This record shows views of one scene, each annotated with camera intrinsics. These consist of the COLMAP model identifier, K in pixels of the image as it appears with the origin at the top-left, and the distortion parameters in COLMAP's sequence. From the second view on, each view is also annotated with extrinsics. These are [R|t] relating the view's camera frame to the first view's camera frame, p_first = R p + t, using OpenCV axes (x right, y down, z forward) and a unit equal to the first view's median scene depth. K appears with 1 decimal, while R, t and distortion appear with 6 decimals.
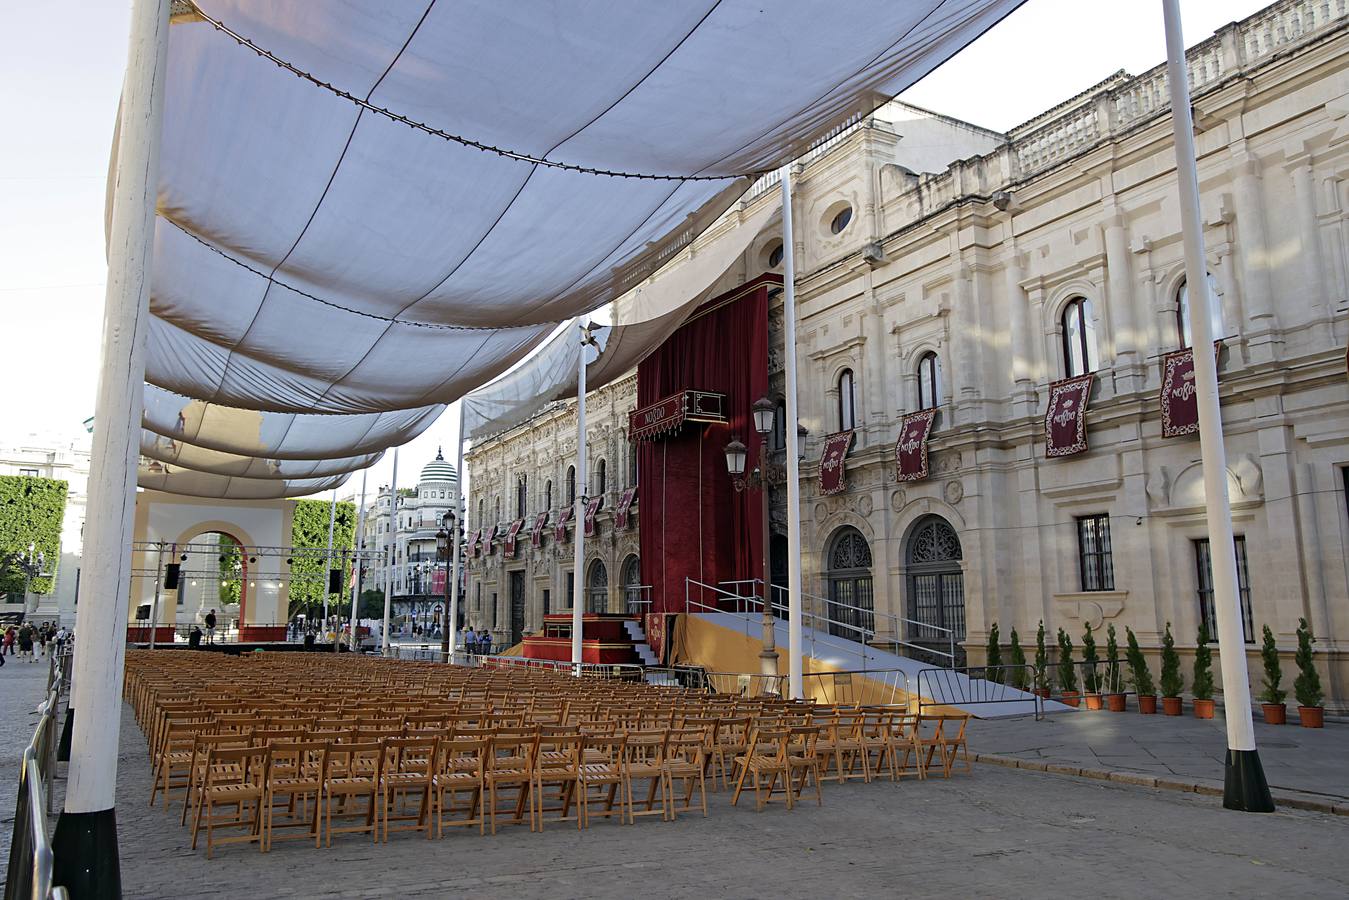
lens RADIAL K [[993.1, 0, 675.6], [0, 993.1, 432.1], [0, 0, 1]] dist [-0.068219, 0.054334]
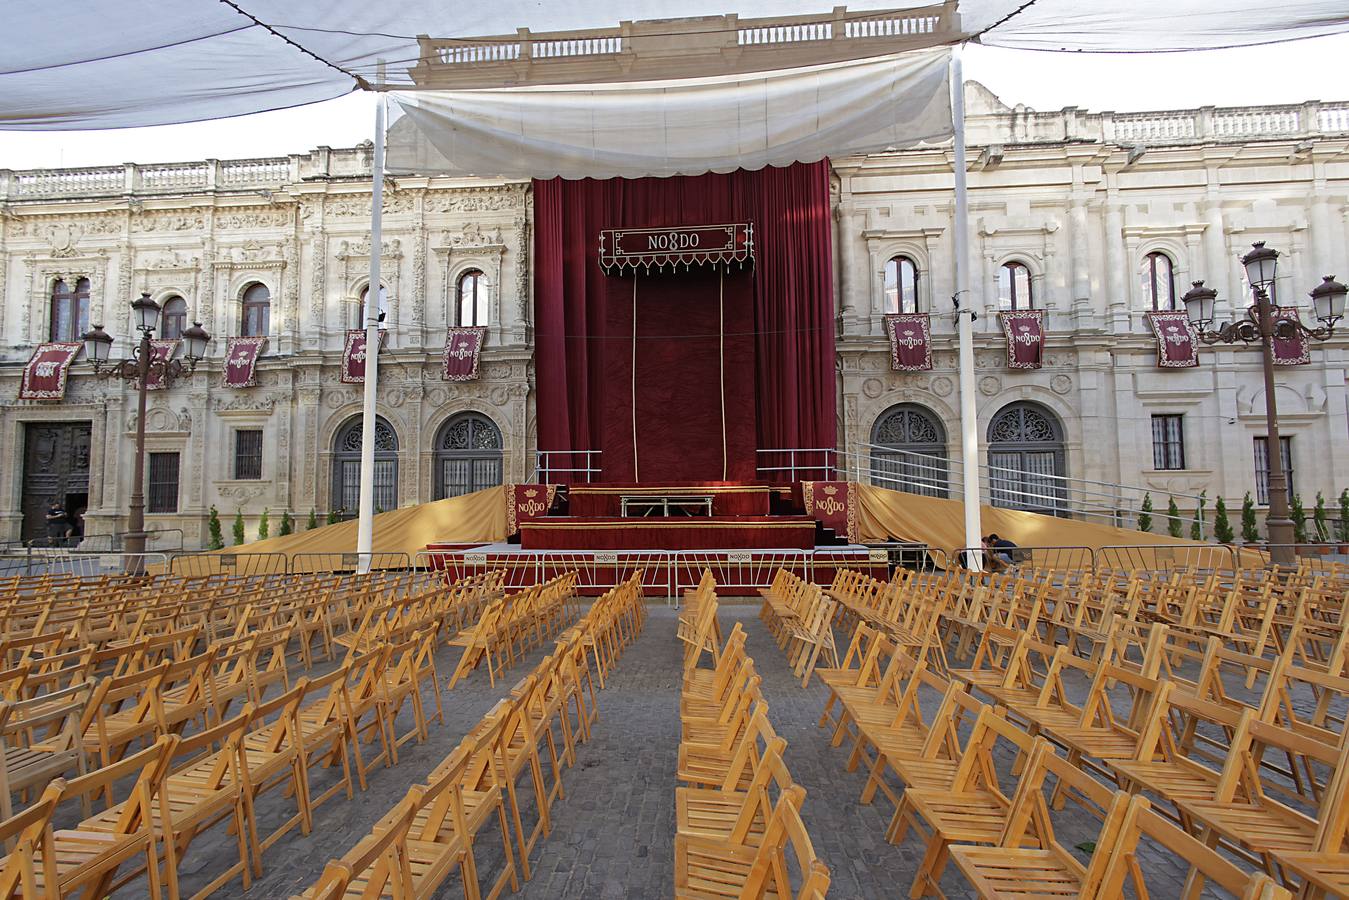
lens RADIAL K [[606.8, 0, 670.5], [0, 606.8, 438.3], [0, 0, 1]] dist [-0.001364, 0.000197]
pose [[0.548732, 0.069854, 0.833075, -0.366759], [-0.145750, 0.989235, 0.013055, 0.117482], [-0.823195, -0.128585, 0.553006, 0.624692]]
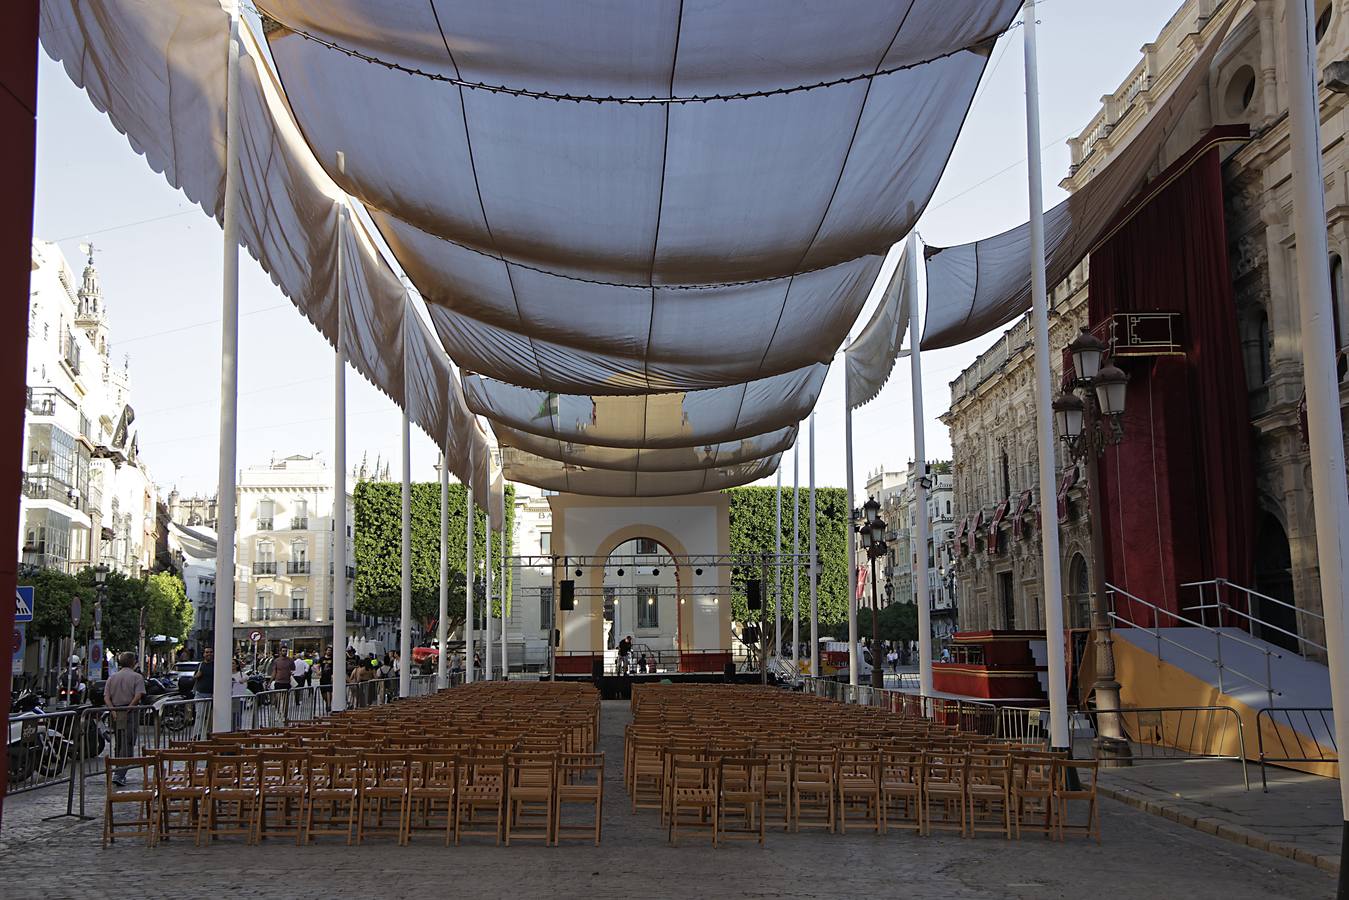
lens RADIAL K [[1408.2, 0, 671.9], [0, 1408.2, 437.6], [0, 0, 1]] dist [0.073877, 0.015936]
pose [[0.882031, -0.076874, -0.464879, 0.189769], [0.097550, 0.995019, 0.020545, -0.005855], [0.460984, -0.063470, 0.885136, -0.040314]]
